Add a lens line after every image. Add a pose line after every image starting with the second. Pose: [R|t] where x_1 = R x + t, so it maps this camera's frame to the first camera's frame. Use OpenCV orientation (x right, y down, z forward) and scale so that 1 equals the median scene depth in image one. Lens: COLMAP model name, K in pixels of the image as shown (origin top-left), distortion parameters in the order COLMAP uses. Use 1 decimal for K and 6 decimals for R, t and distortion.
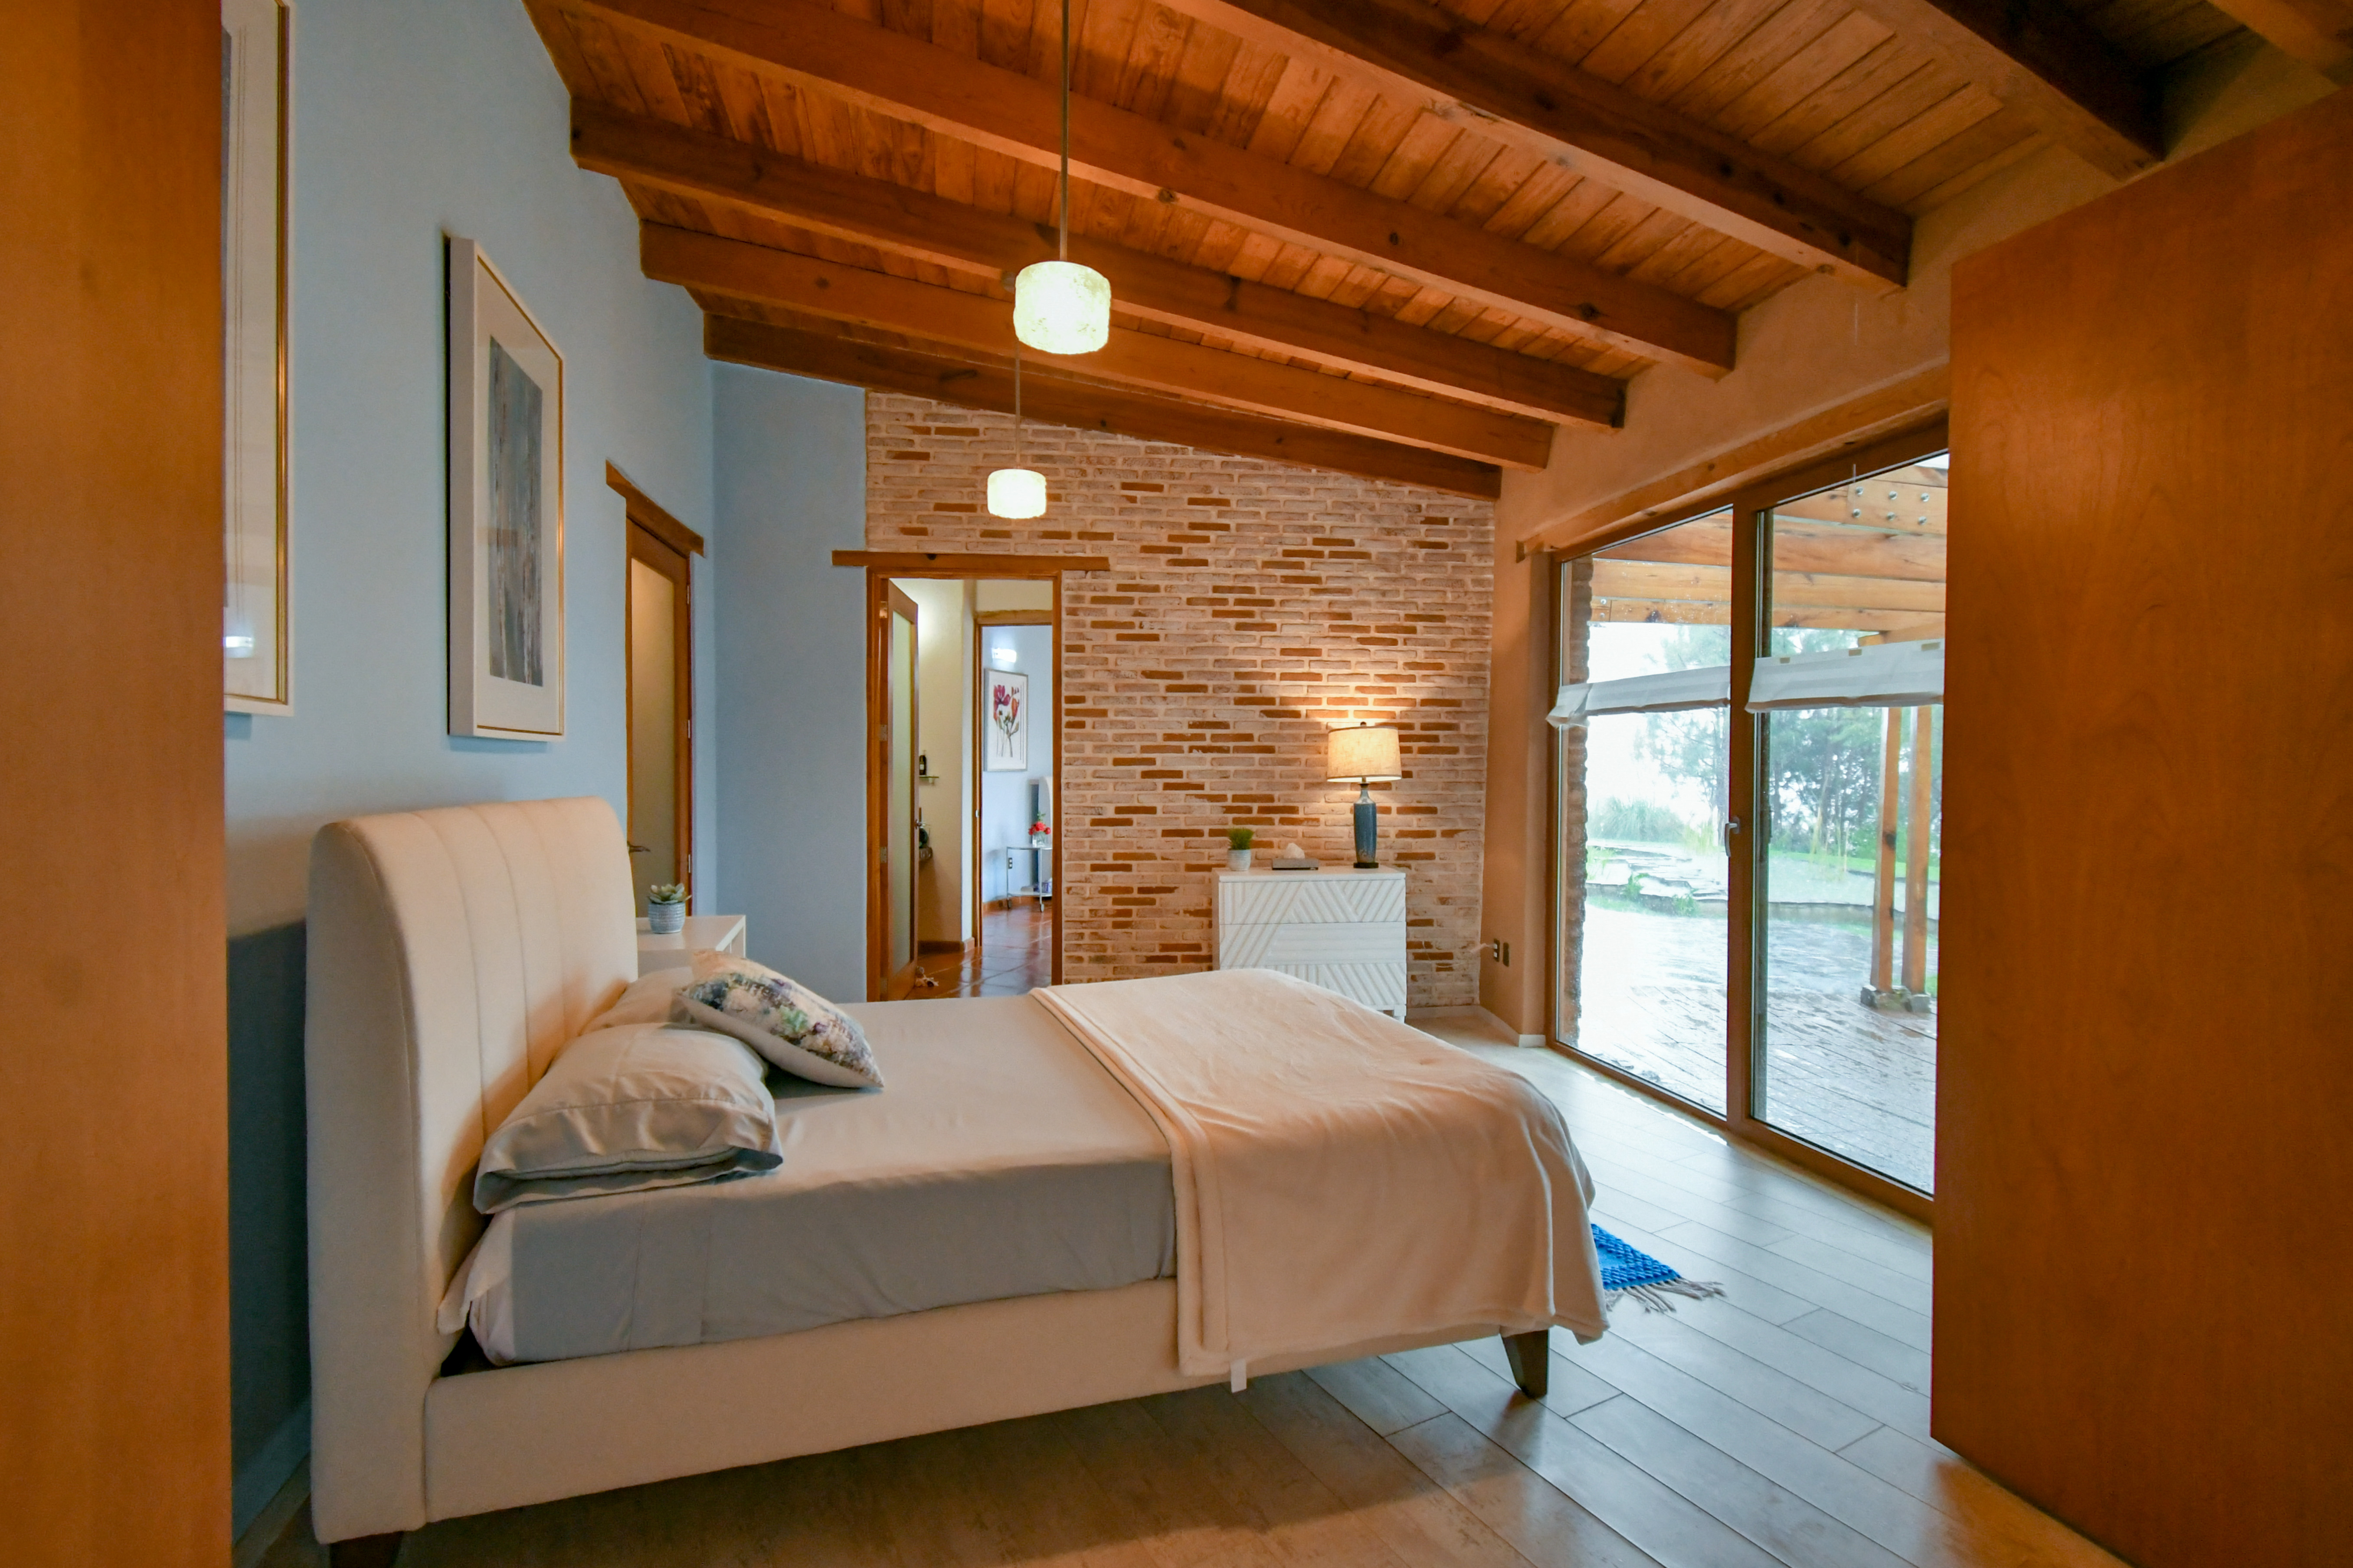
lens RADIAL K [[1067.5, 0, 1178.3], [0, 1067.5, 786.0], [0, 0, 1]] dist [0.000945, -0.000079]
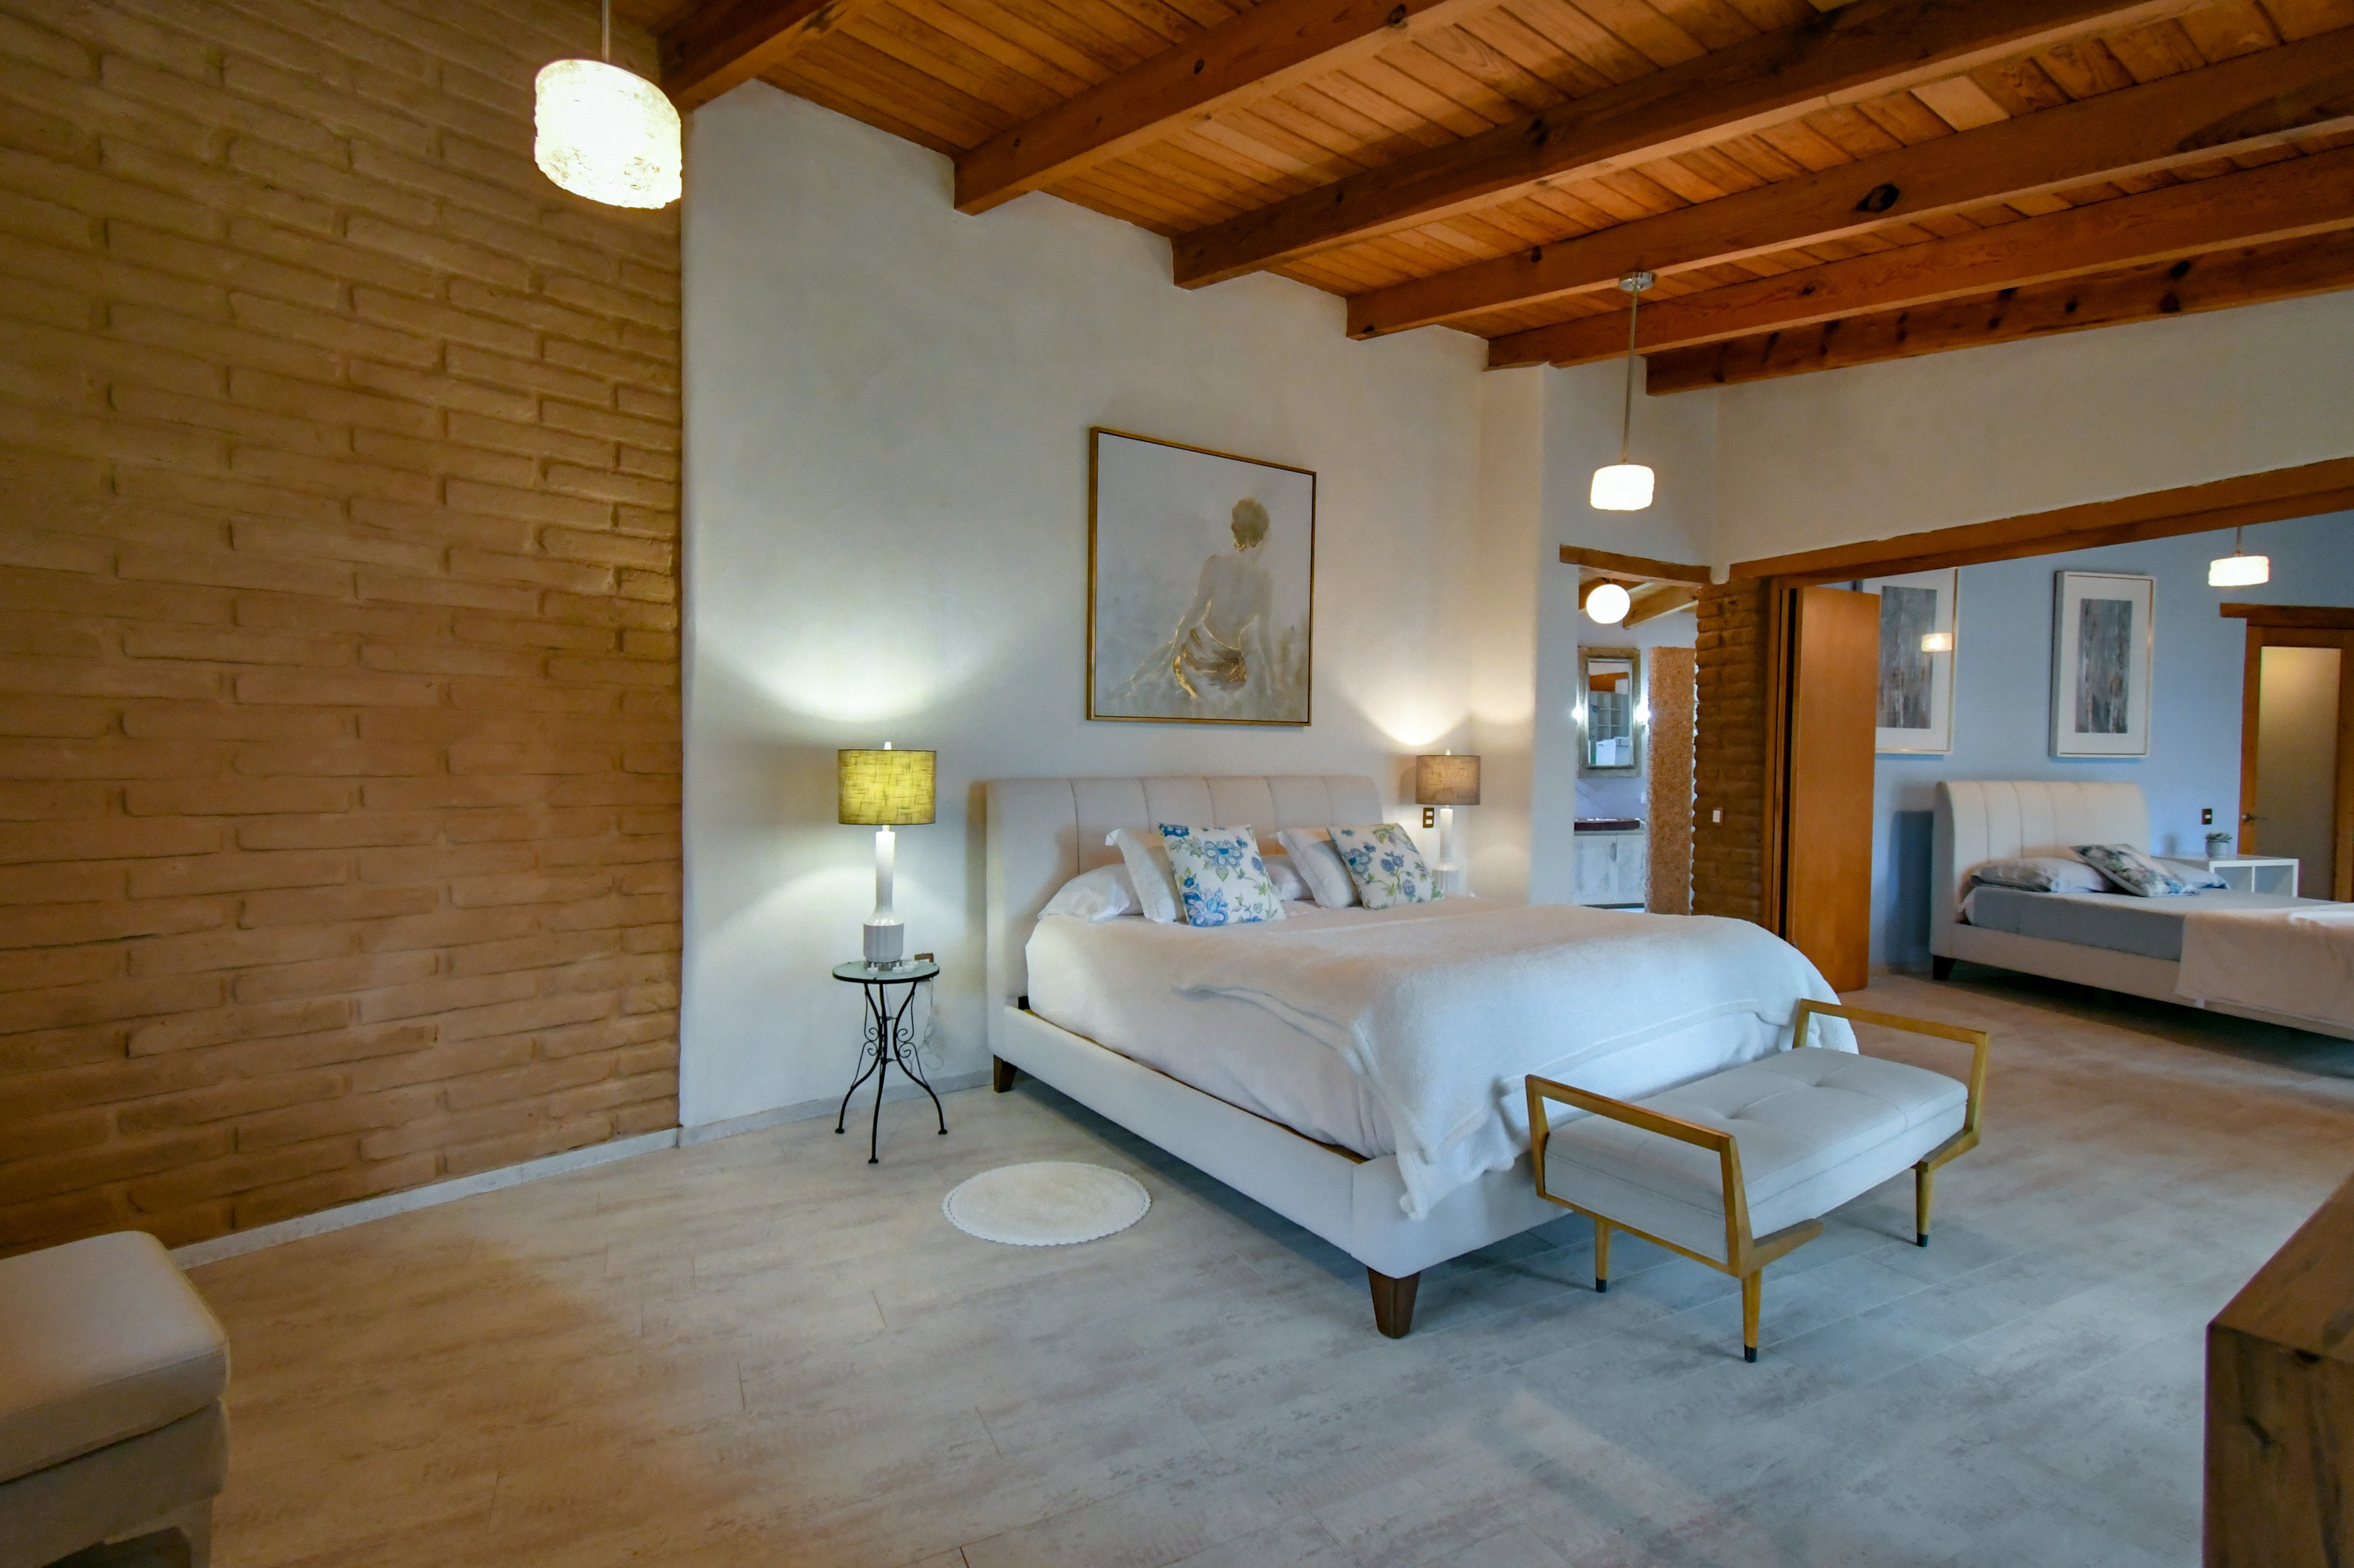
lens RADIAL K [[1068.0, 0, 1178.8], [0, 1068.0, 786.0], [0, 0, 1]] dist [0.000945, -0.000079]
pose [[-0.054502, 0.021761, -0.998277, 1.005588], [-0.024066, 0.999443, 0.023100, 0.007735], [0.998224, 0.025284, -0.053948, -0.493806]]
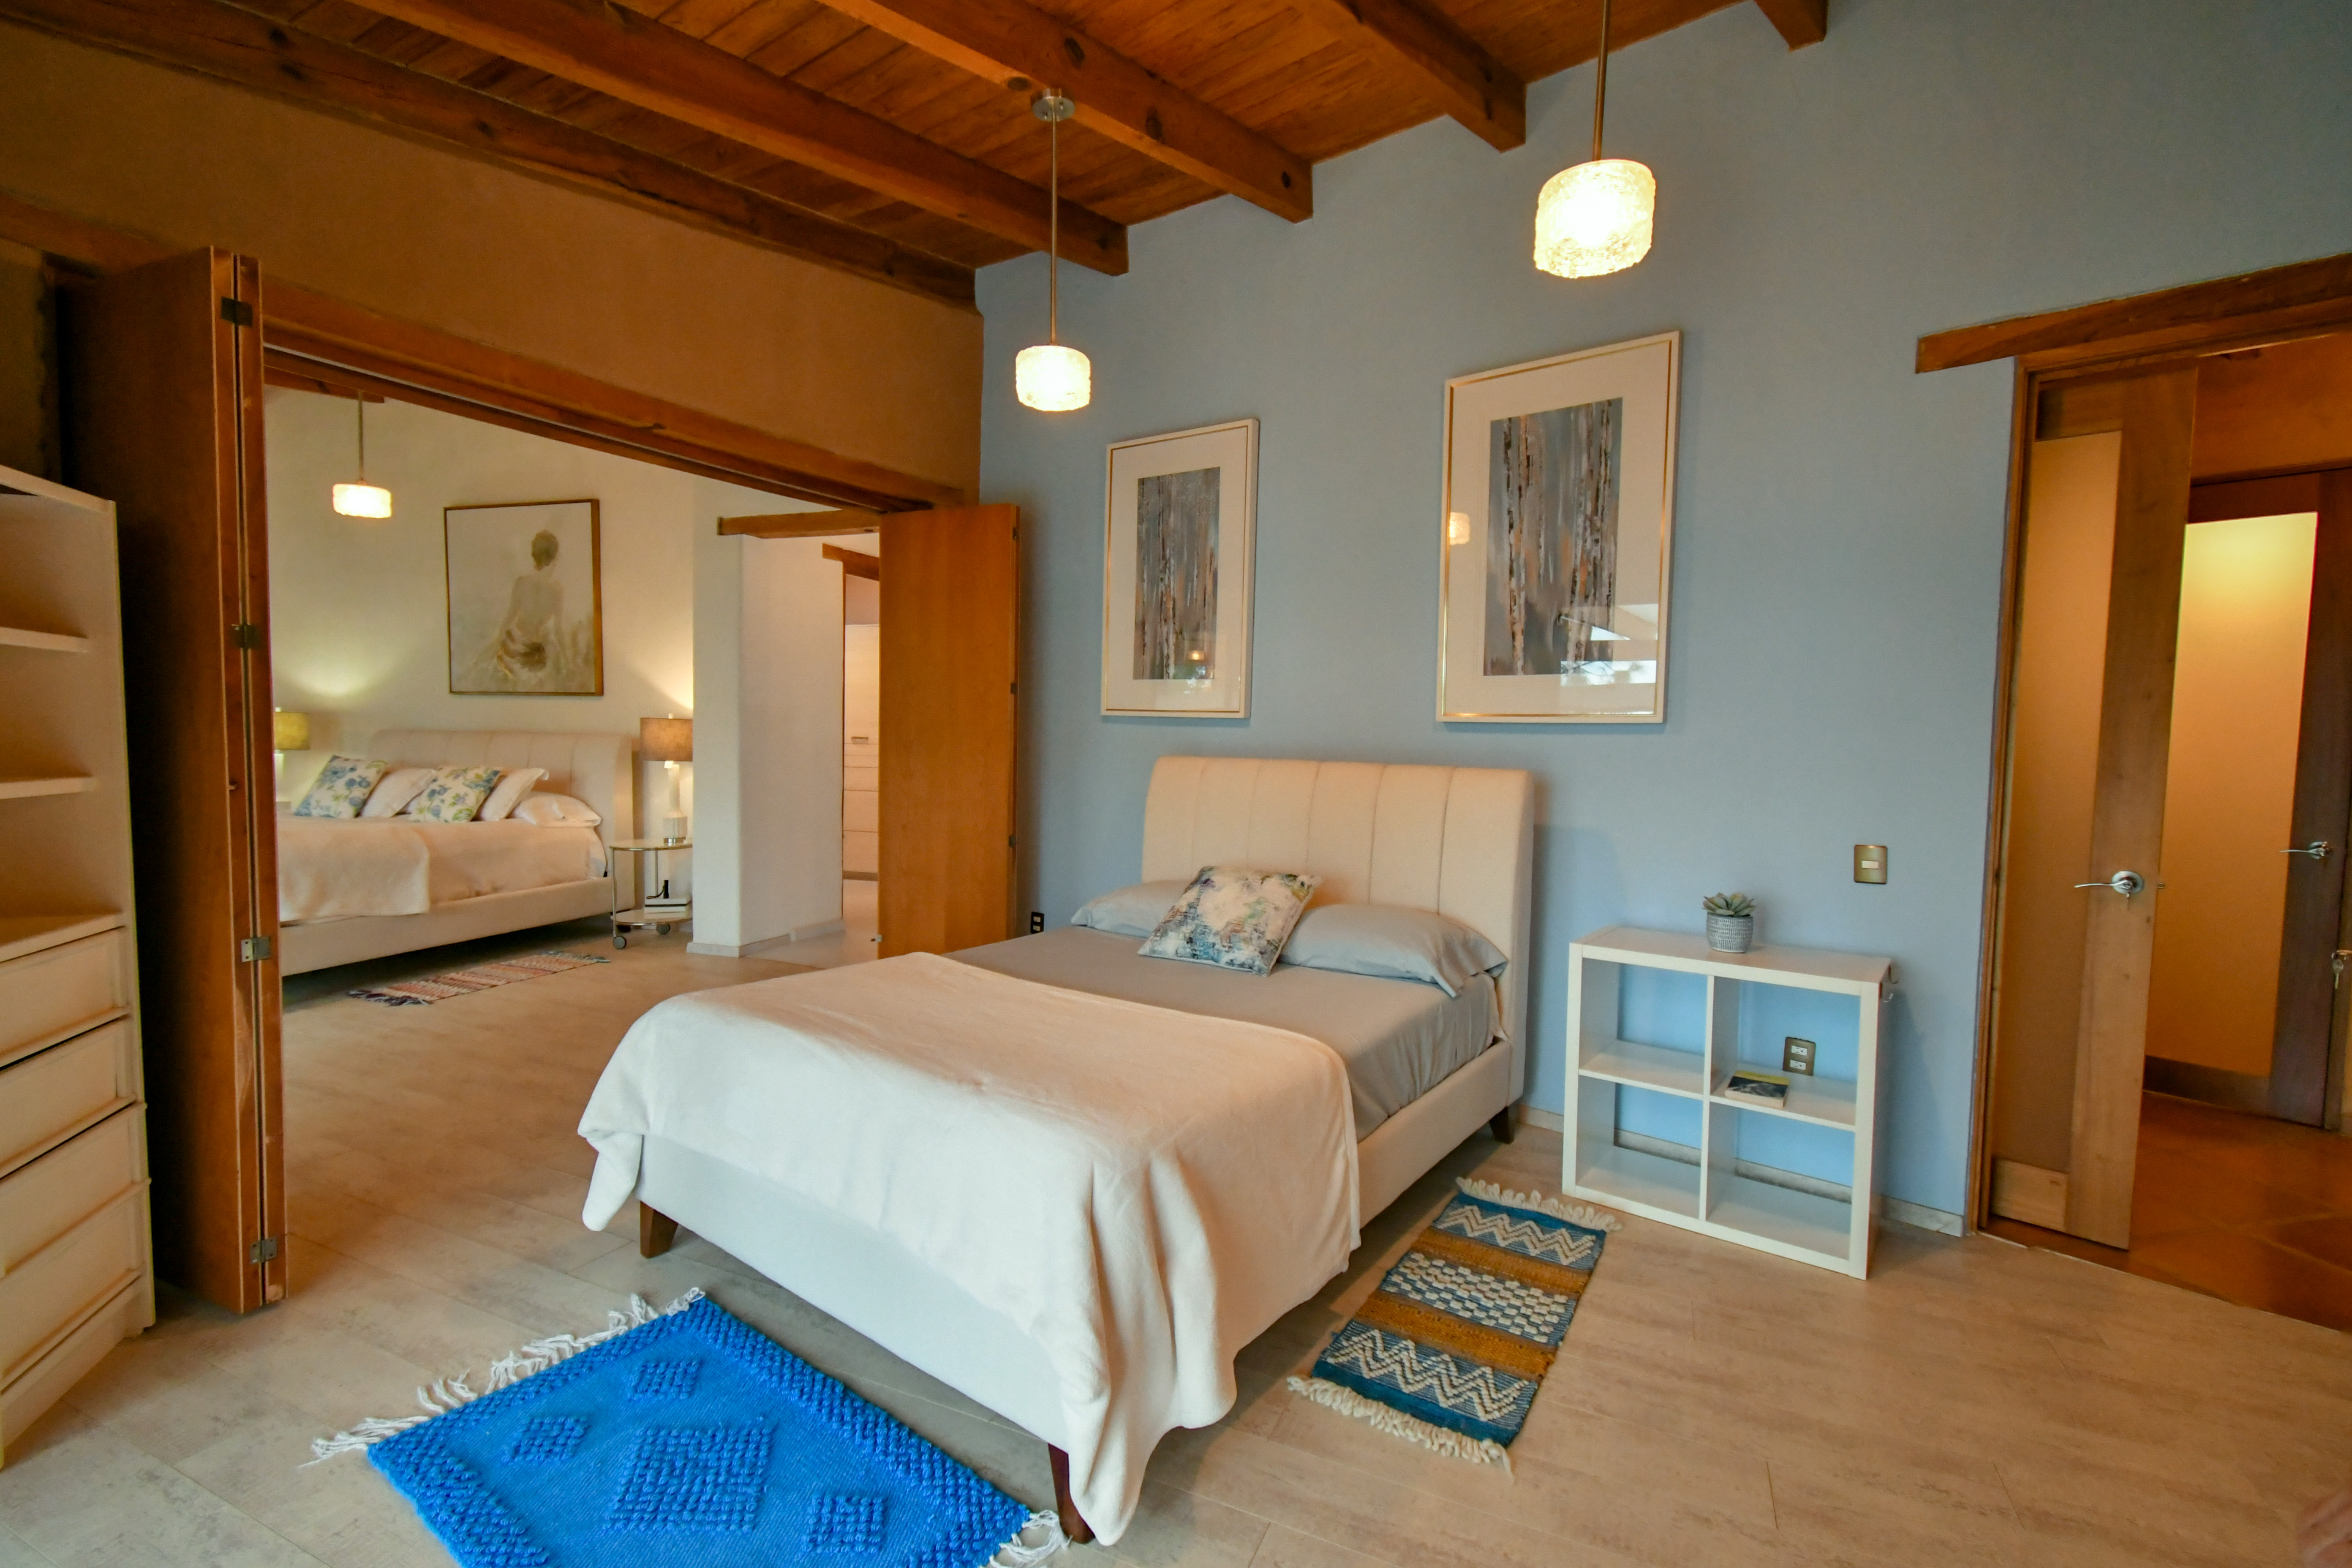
lens RADIAL K [[1026.7, 0, 1176.0], [0, 1026.7, 784.0], [0, 0, 1]] dist [0.008159, 0.000026]
pose [[-0.808459, 0.007267, -0.588508, 0.210410], [-0.032891, 0.997803, 0.057505, -0.014872], [0.587633, 0.065848, -0.806444, 0.934558]]
